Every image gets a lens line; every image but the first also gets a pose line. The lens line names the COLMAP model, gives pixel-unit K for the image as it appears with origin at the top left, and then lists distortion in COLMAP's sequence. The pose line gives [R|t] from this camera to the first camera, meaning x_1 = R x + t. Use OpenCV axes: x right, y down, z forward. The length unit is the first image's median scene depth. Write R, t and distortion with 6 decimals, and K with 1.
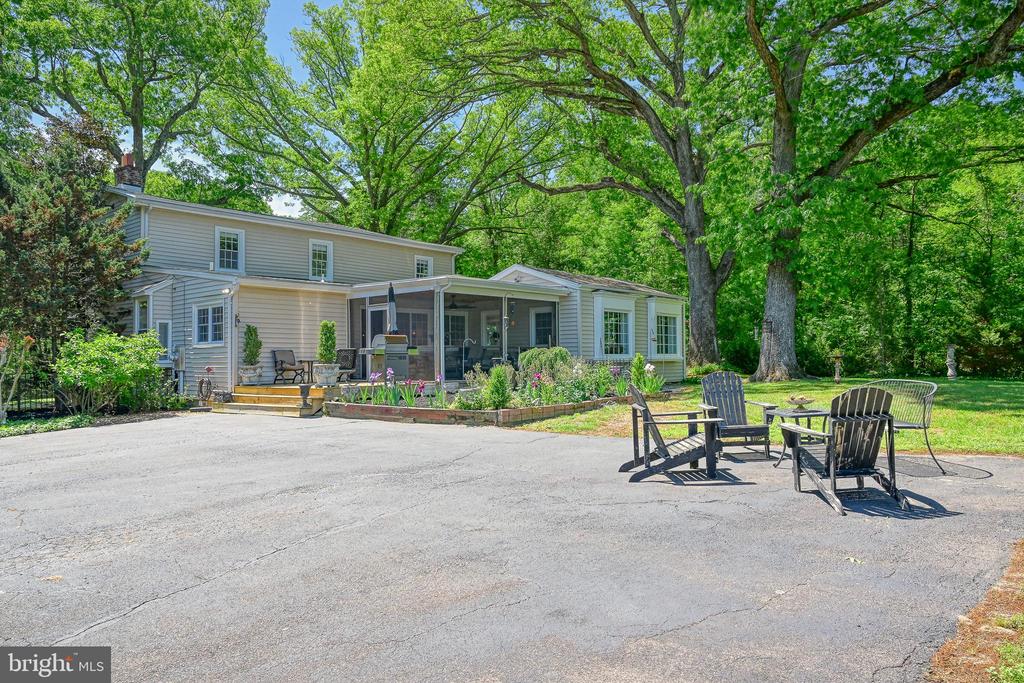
lens RADIAL K [[689.9, 0, 512.0], [0, 689.9, 341.5], [0, 0, 1]] dist [0.002297, -0.003791]
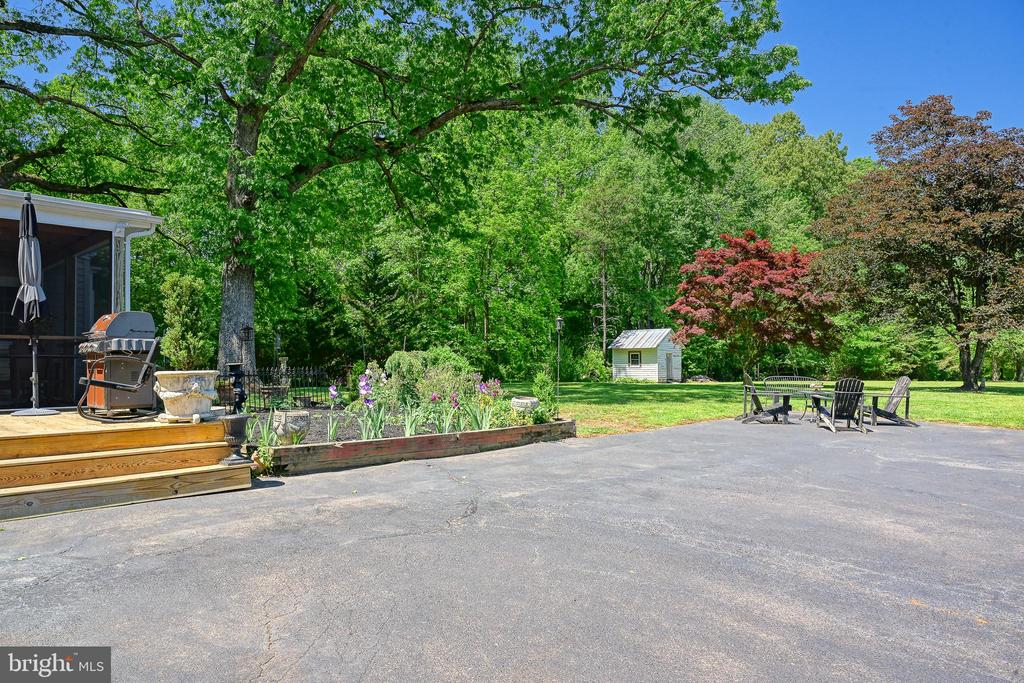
lens RADIAL K [[696.6, 0, 509.4], [0, 696.6, 363.1], [0, 0, 1]] dist [0.001447, -0.002470]
pose [[0.077816, 0.015453, 0.996848, -0.584734], [-0.024657, 0.999604, -0.013571, 0.023544], [-0.996663, -0.023523, 0.078166, 0.618709]]
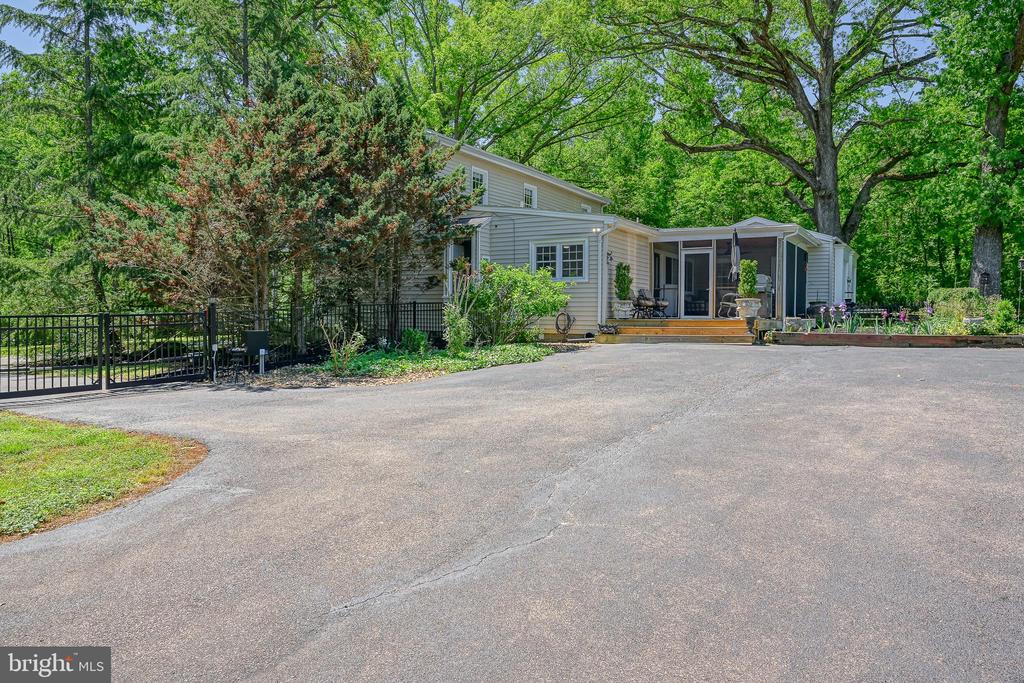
lens RADIAL K [[689.9, 0, 512.0], [0, 689.9, 341.5], [0, 0, 1]] dist [0.002297, -0.003791]
pose [[0.981893, 0.009926, 0.189174, -0.705034], [-0.021995, 0.997846, 0.061808, 0.033605], [-0.188153, -0.064850, 0.979996, -0.025102]]
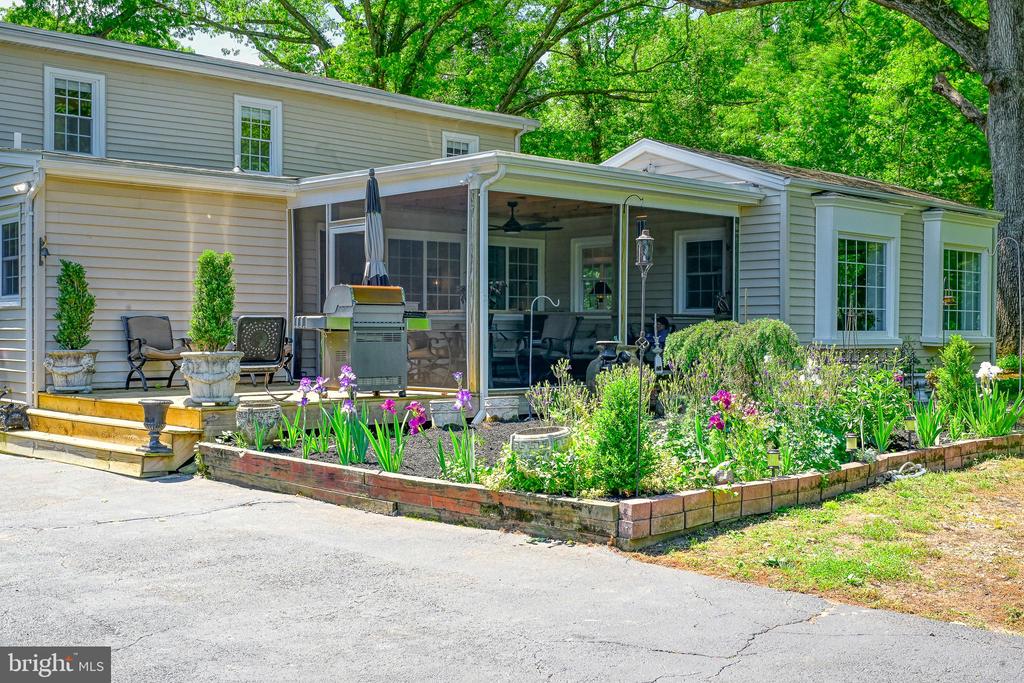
lens RADIAL K [[1120.4, 0, 512.0], [0, 1120.4, 341.5], [0, 0, 1]] dist [0.005824, 0.002994]
pose [[0.995445, 0.012842, -0.094468, -0.013455], [-0.009225, 0.999211, 0.038631, -0.001971], [0.094890, -0.037584, 0.994778, 0.264912]]
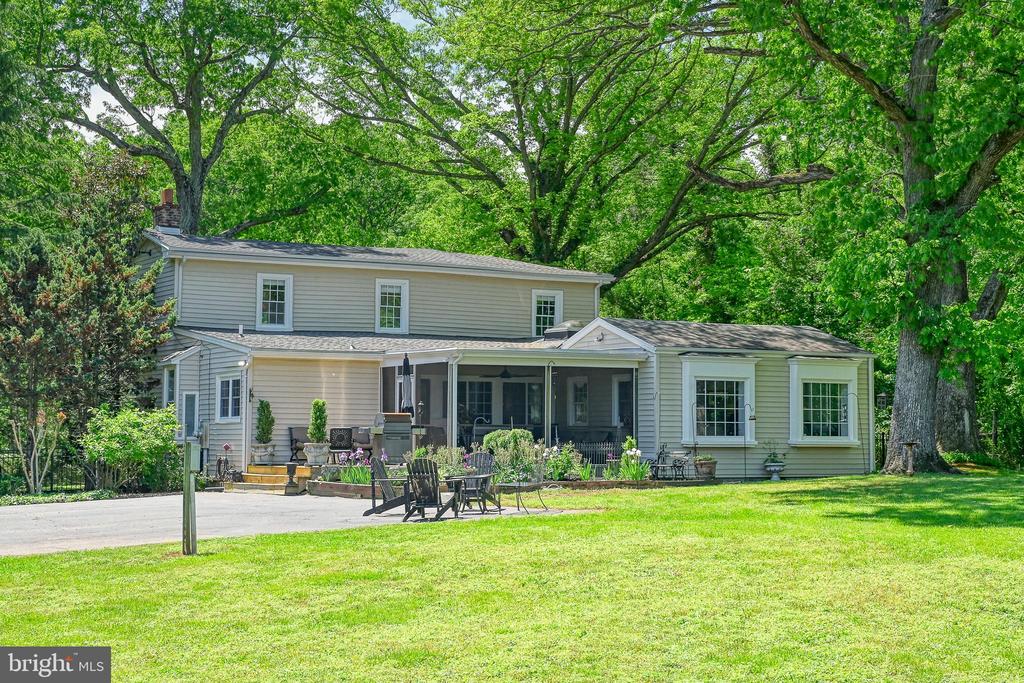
lens RADIAL K [[1631.1, 0, 510.2], [0, 1631.1, 318.5], [0, 0, 1]] dist [-0.014558, 0.068638]
pose [[0.940674, -0.011136, -0.339130, 0.641543], [-0.004713, 0.998936, -0.045873, -0.032475], [0.339280, 0.044750, 0.939620, -0.903250]]
